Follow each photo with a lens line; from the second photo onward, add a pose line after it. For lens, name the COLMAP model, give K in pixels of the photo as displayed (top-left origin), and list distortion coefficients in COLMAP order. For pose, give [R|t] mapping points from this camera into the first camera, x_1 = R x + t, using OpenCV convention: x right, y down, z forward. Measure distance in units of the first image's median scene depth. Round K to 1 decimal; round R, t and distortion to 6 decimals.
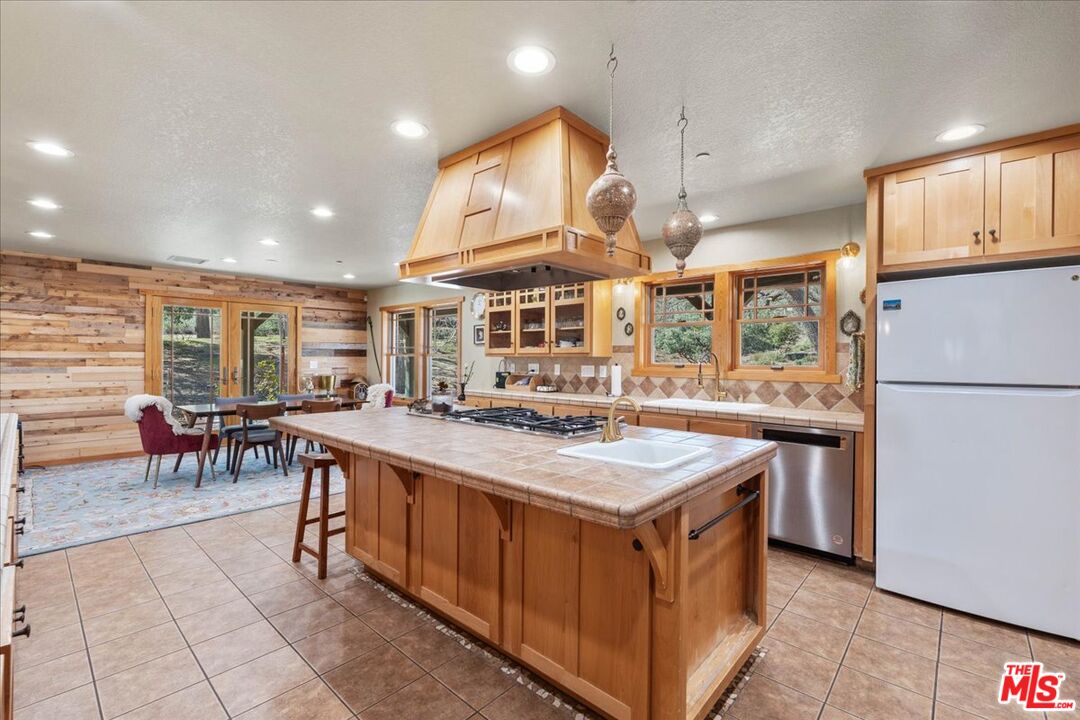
lens RADIAL K [[474.7, 0, 542.5], [0, 474.7, 359.3], [0, 0, 1]] dist [-0.003134, 0.000249]
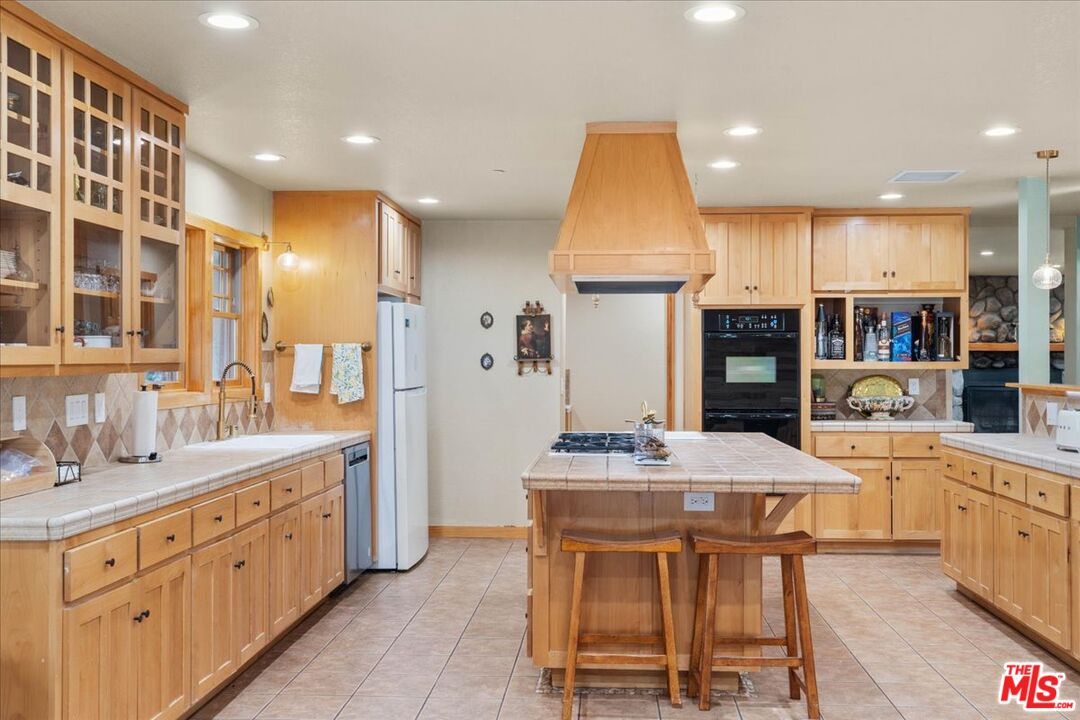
lens RADIAL K [[1066.9, 0, 537.4], [0, 1066.9, 359.9], [0, 0, 1]] dist [0.011398, 0.000000]
pose [[-0.618819, -0.007077, 0.785502, -0.694496], [-0.003425, 0.999974, 0.006311, -0.018831], [-0.785526, 0.001215, -0.618827, 1.080442]]
